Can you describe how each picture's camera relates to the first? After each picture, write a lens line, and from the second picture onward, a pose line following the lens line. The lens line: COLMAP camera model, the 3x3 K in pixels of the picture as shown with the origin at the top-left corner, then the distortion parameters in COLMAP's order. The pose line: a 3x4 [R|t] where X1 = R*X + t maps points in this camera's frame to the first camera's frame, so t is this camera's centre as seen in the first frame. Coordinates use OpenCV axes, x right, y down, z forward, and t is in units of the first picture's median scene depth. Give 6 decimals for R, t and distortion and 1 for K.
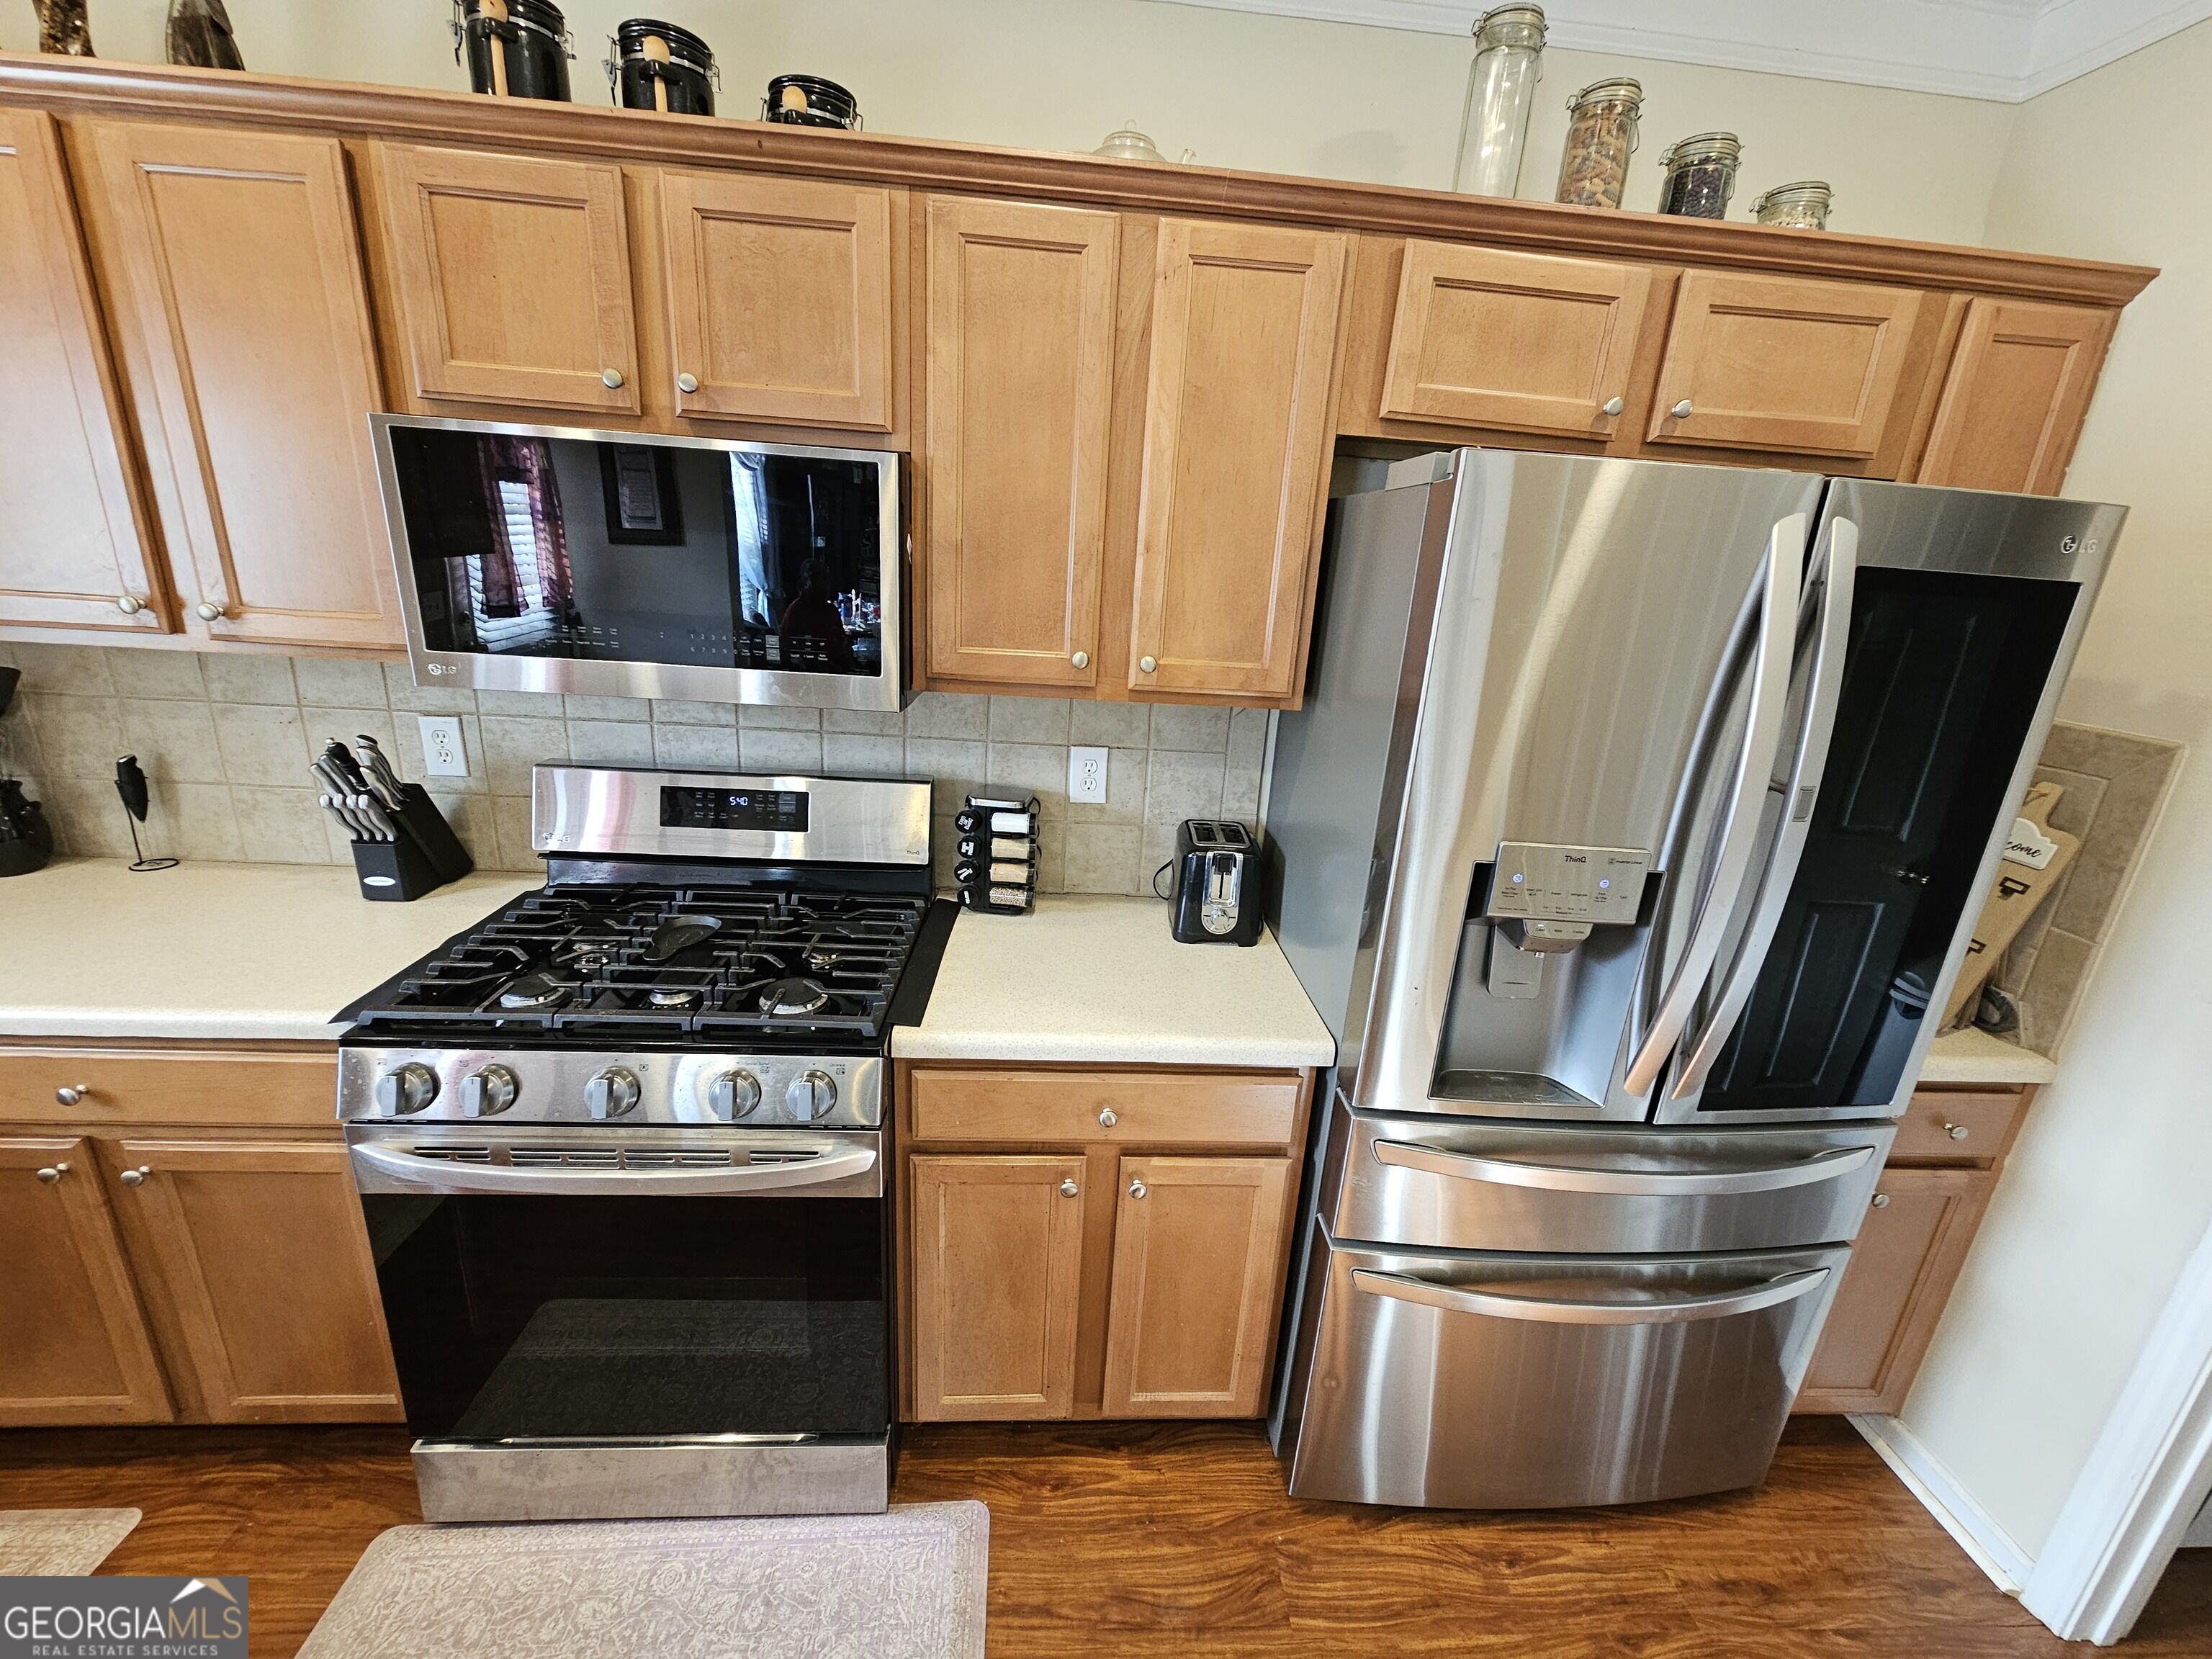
lens RADIAL K [[896.3, 0, 1112.8], [0, 896.3, 833.7], [0, 0, 1]] dist [-0.003293, 0.000080]
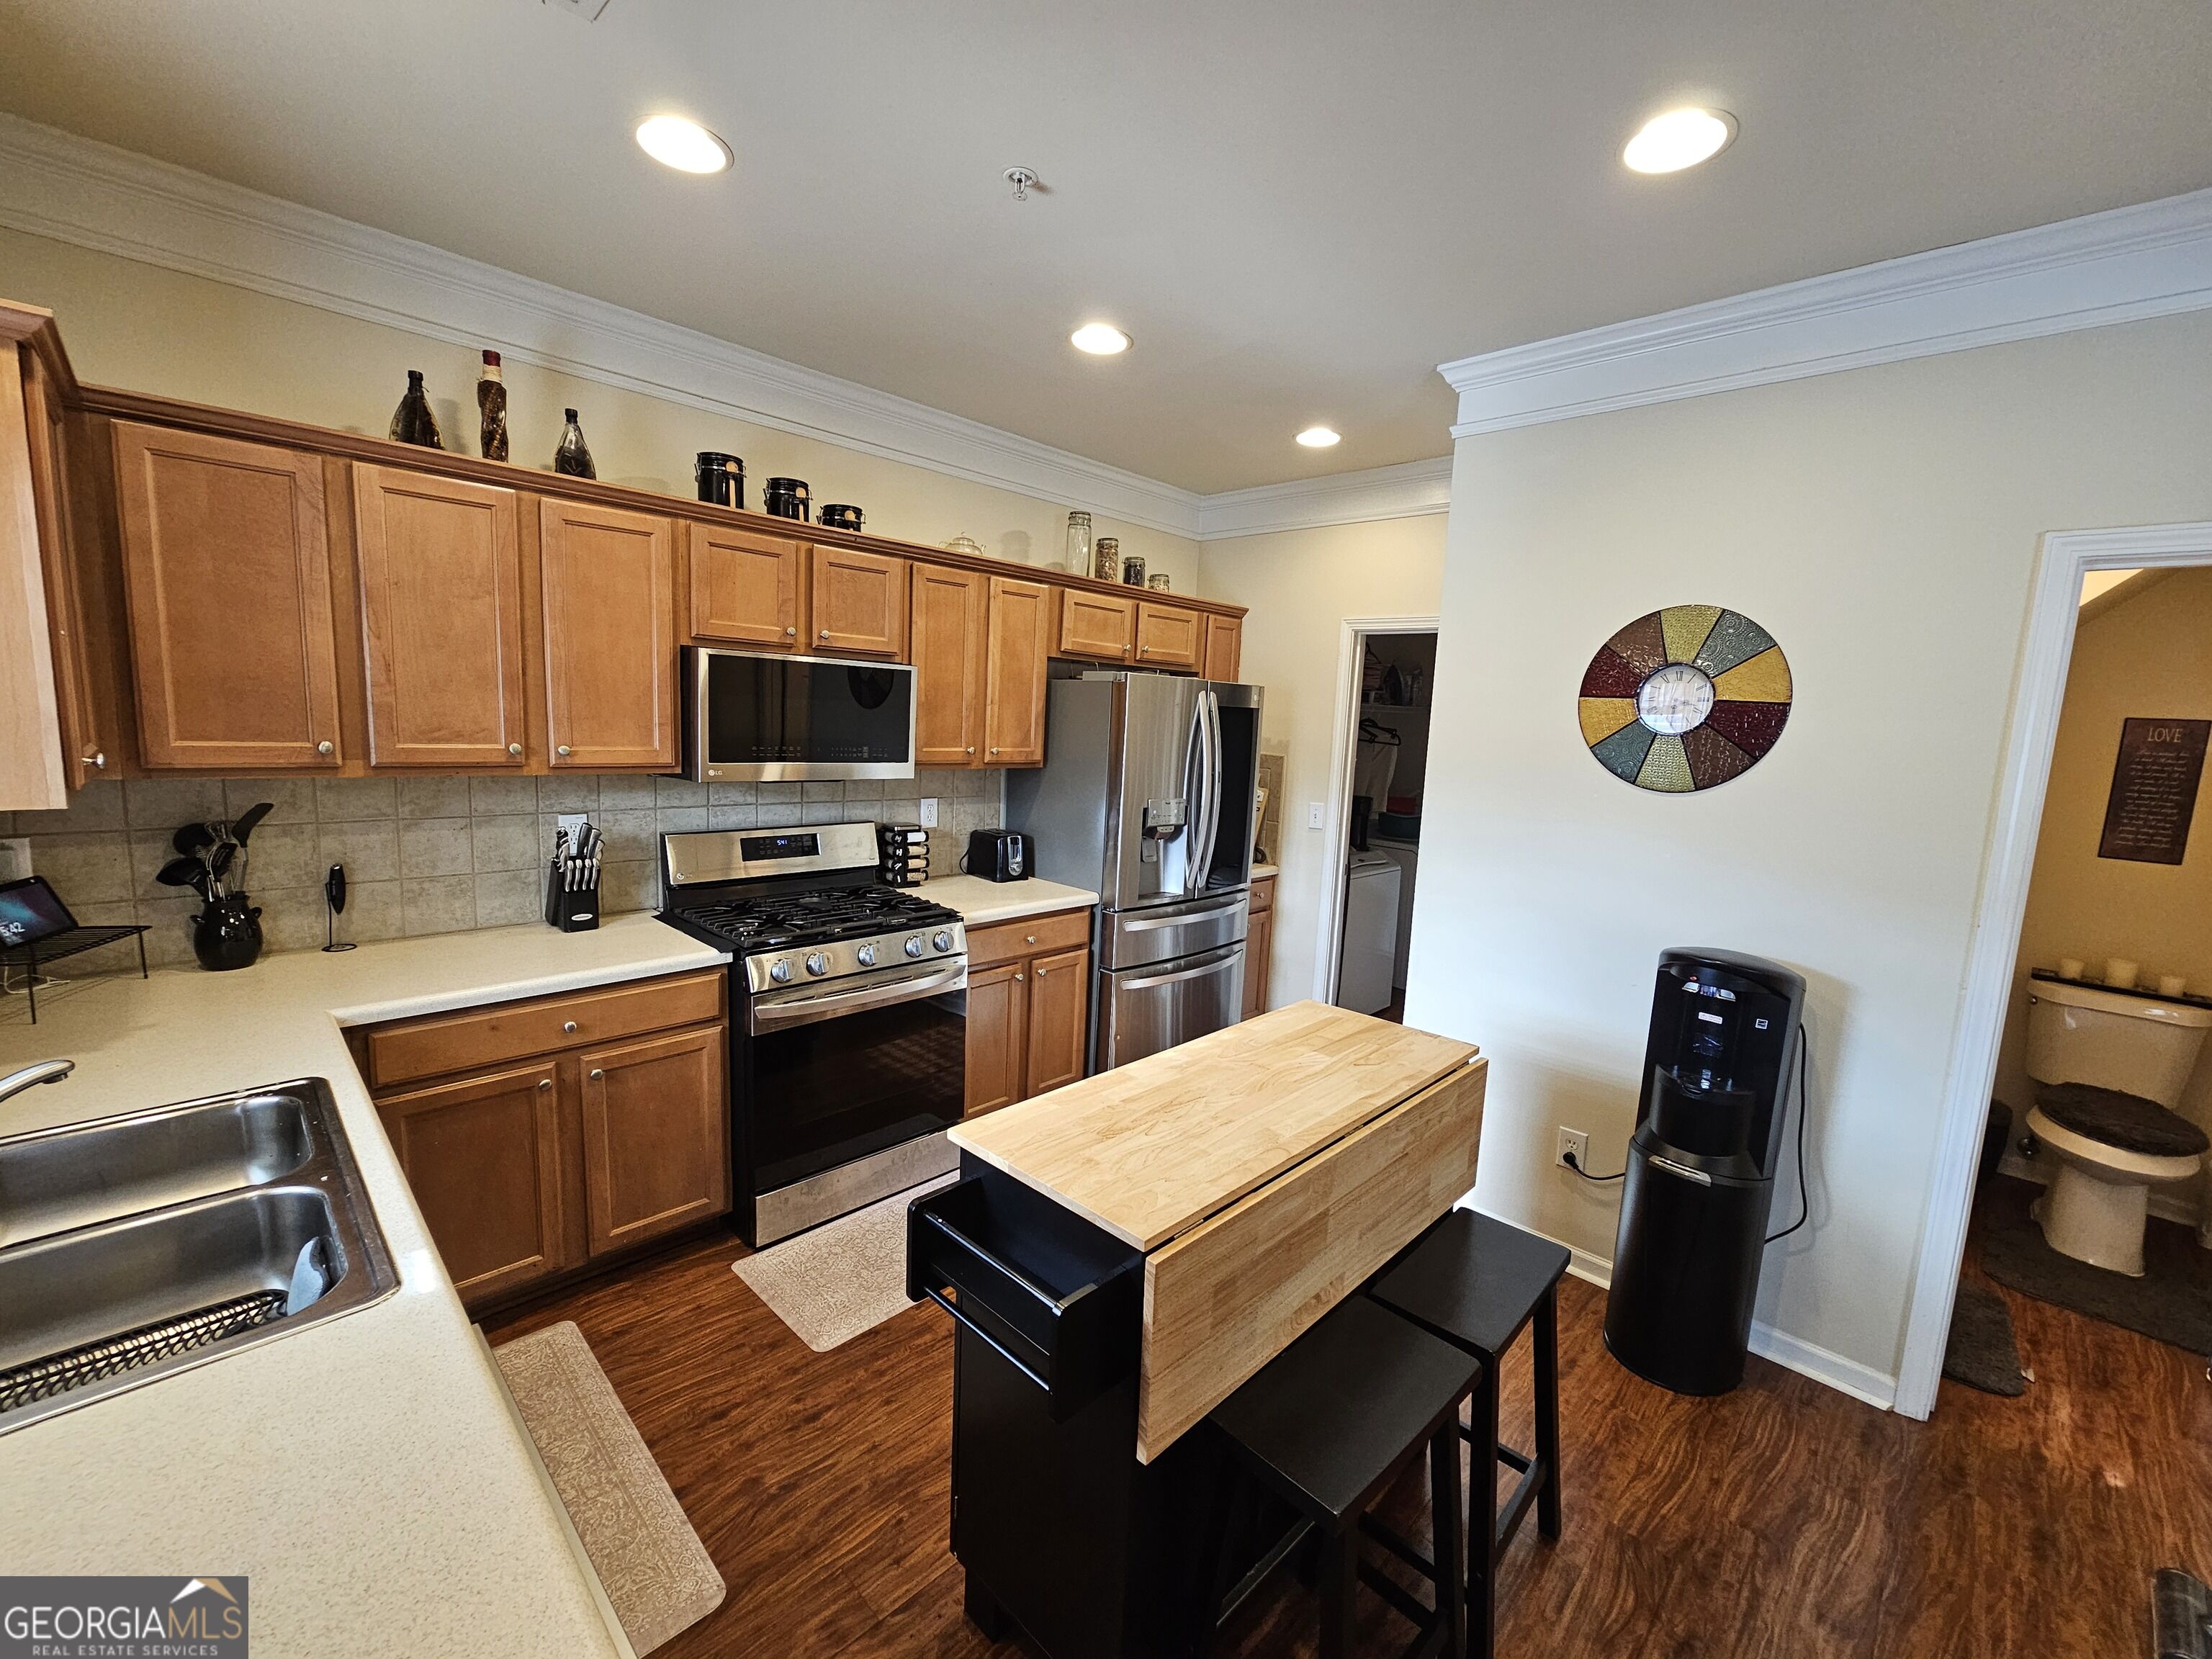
lens RADIAL K [[909.2, 0, 1094.1], [0, 909.2, 837.4], [0, 0, 1]] dist [-0.002245, -0.000058]
pose [[0.754193, -0.118721, 0.645831, -1.323058], [0.194466, 0.979783, -0.046985, 0.189593], [-0.627197, 0.161028, 0.762033, -0.914952]]
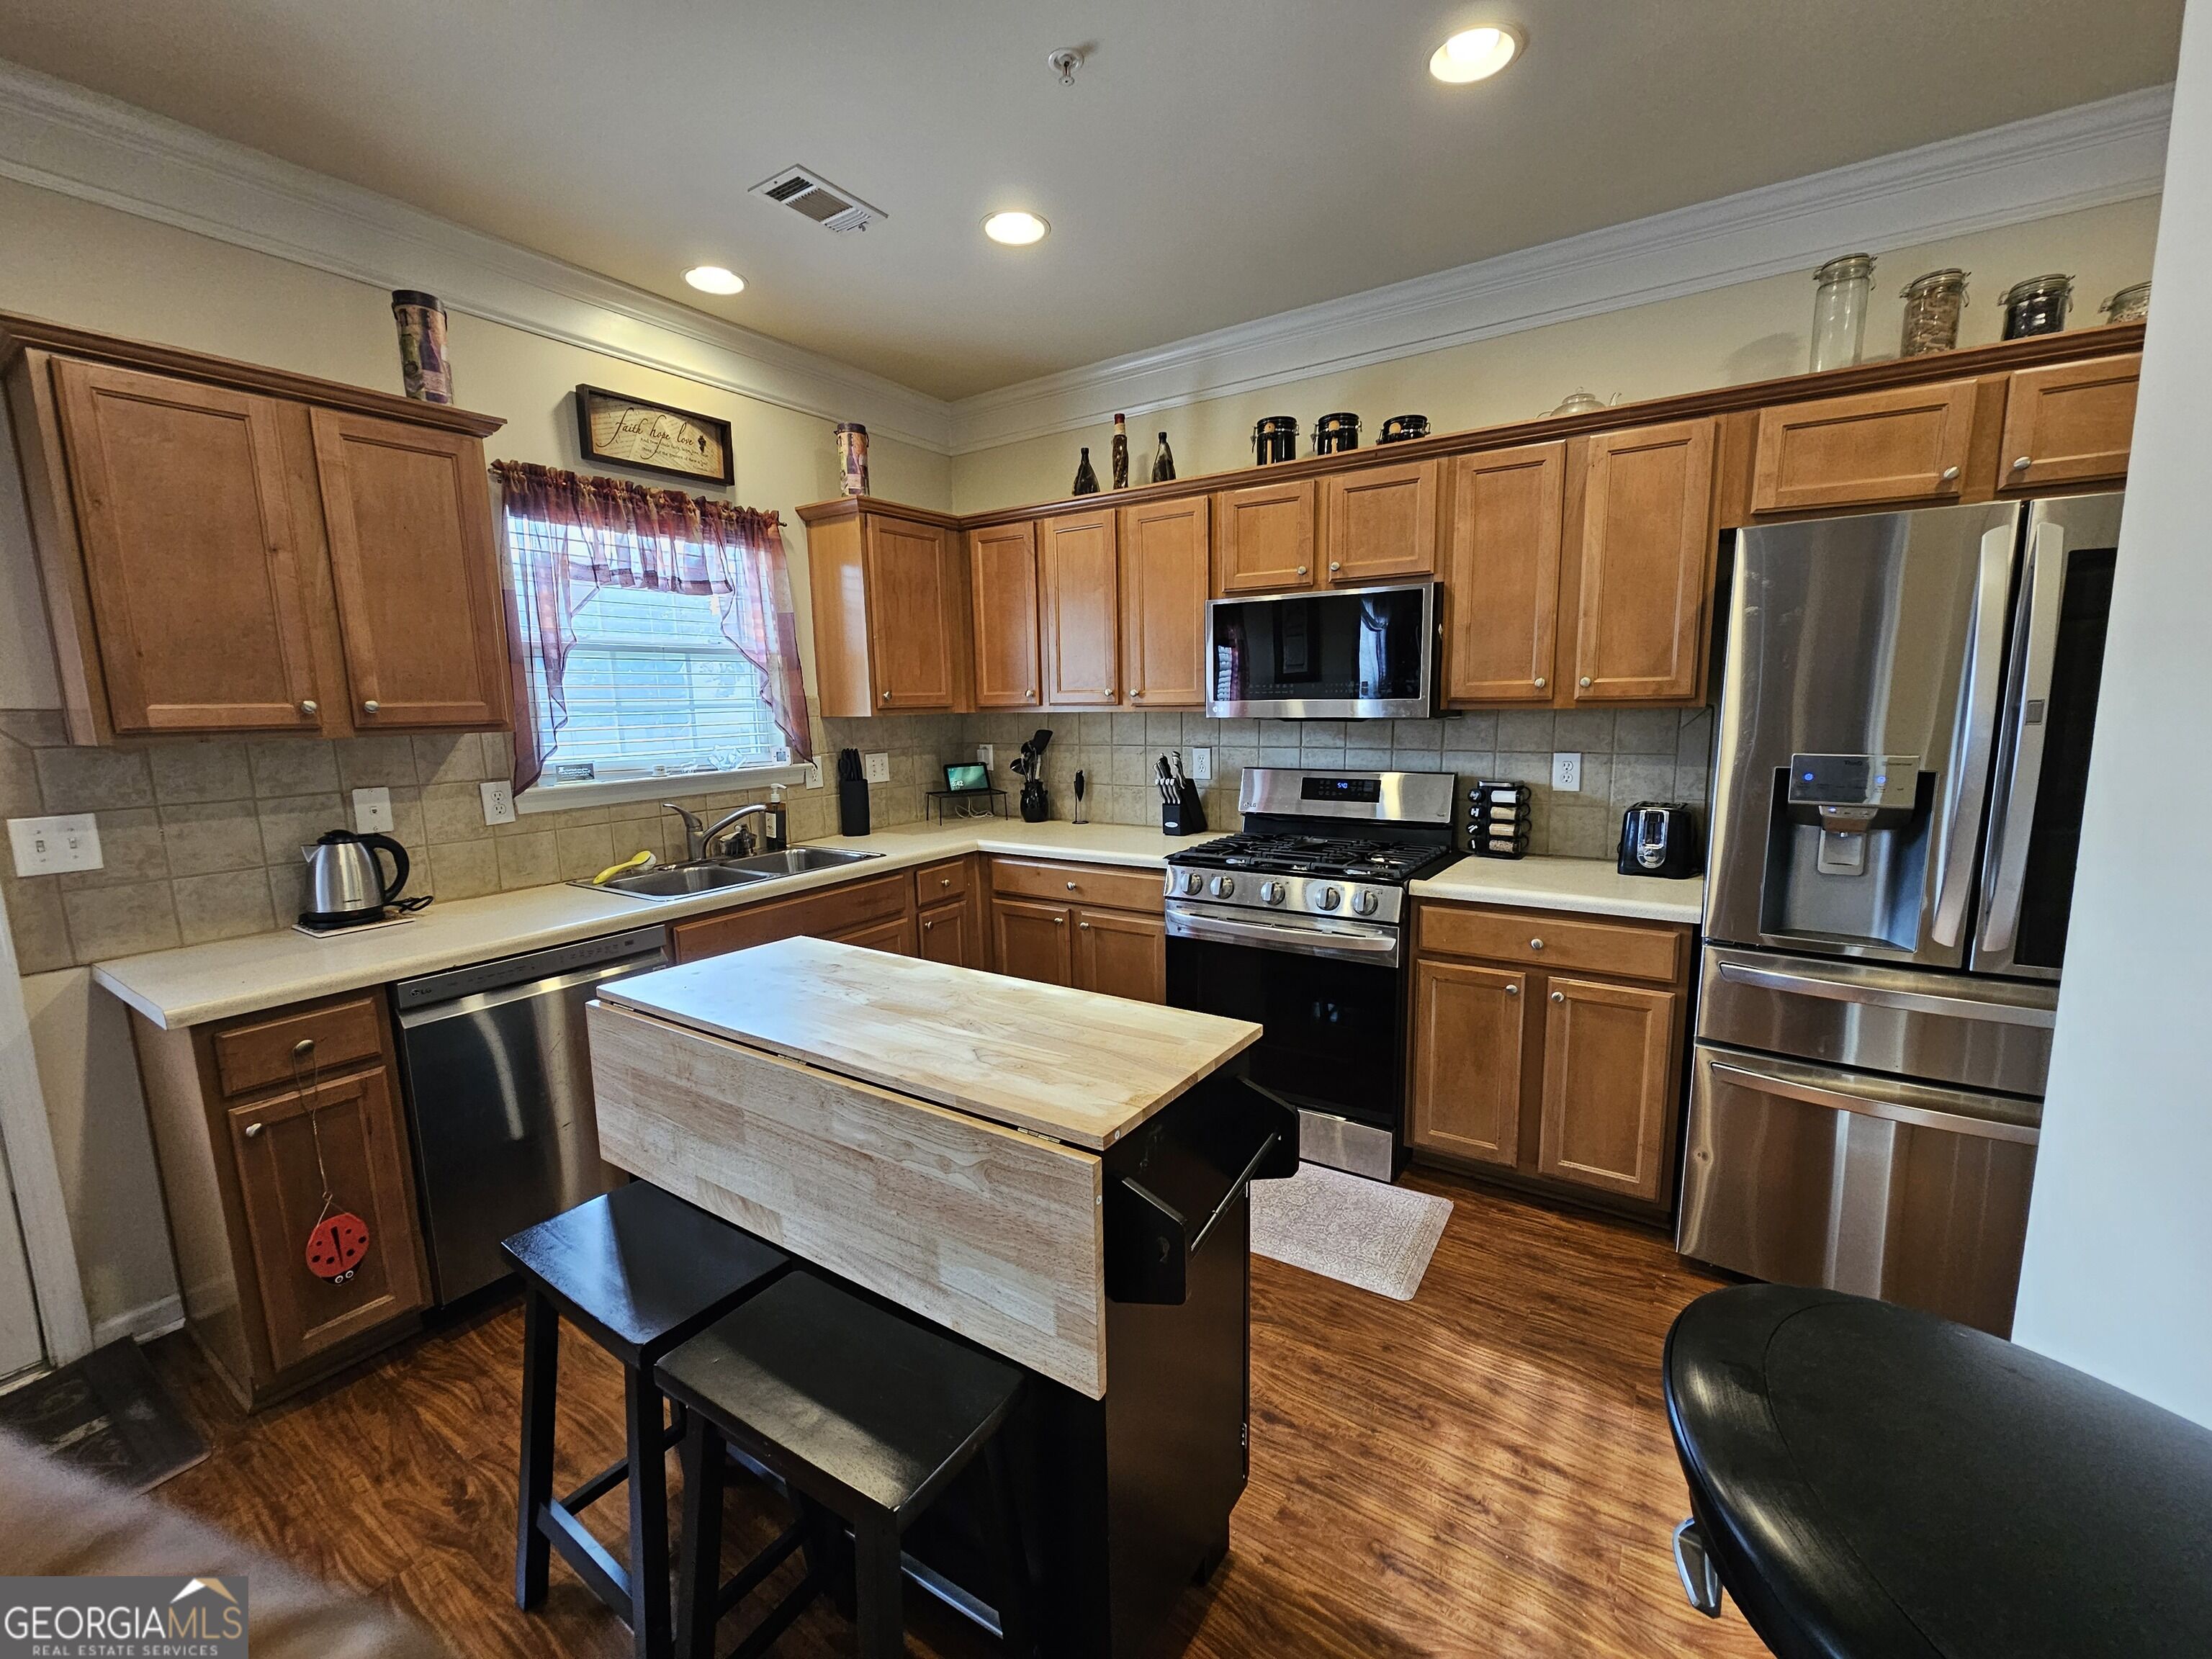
lens RADIAL K [[896.3, 0, 1112.8], [0, 896.3, 833.7], [0, 0, 1]] dist [-0.003293, 0.000080]
pose [[0.792435, 0.014434, -0.609785, 0.363804], [-0.115278, 0.985247, -0.126486, 0.397675], [0.598964, 0.170527, 0.782408, -0.769147]]
